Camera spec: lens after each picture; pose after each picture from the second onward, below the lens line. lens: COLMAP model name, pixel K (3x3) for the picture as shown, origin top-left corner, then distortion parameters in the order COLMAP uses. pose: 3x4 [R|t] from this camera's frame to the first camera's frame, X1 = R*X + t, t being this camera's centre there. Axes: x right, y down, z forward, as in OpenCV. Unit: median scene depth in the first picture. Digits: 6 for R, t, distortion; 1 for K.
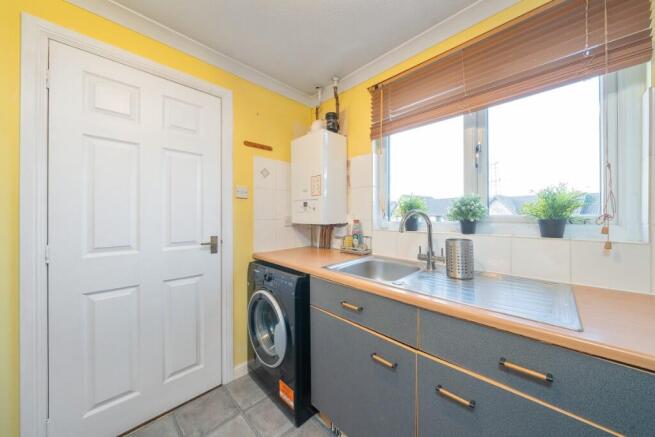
lens RADIAL K [[223.5, 0, 323.4], [0, 223.5, 215.8], [0, 0, 1]] dist [-0.009363, -0.000316]
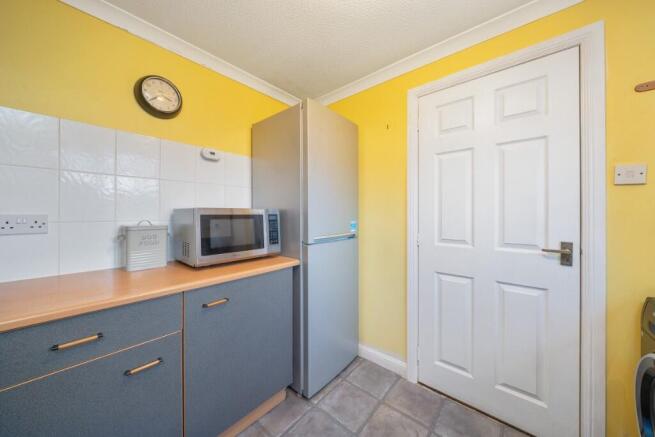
lens RADIAL K [[223.5, 0, 326.5], [0, 223.5, 213.9], [0, 0, 1]] dist [-0.009363, -0.000316]
pose [[0.086516, -0.000113, -0.996250, 0.167222], [0.000312, 1.000000, -0.000087, -0.001149], [0.996250, -0.000304, 0.086516, 0.167420]]
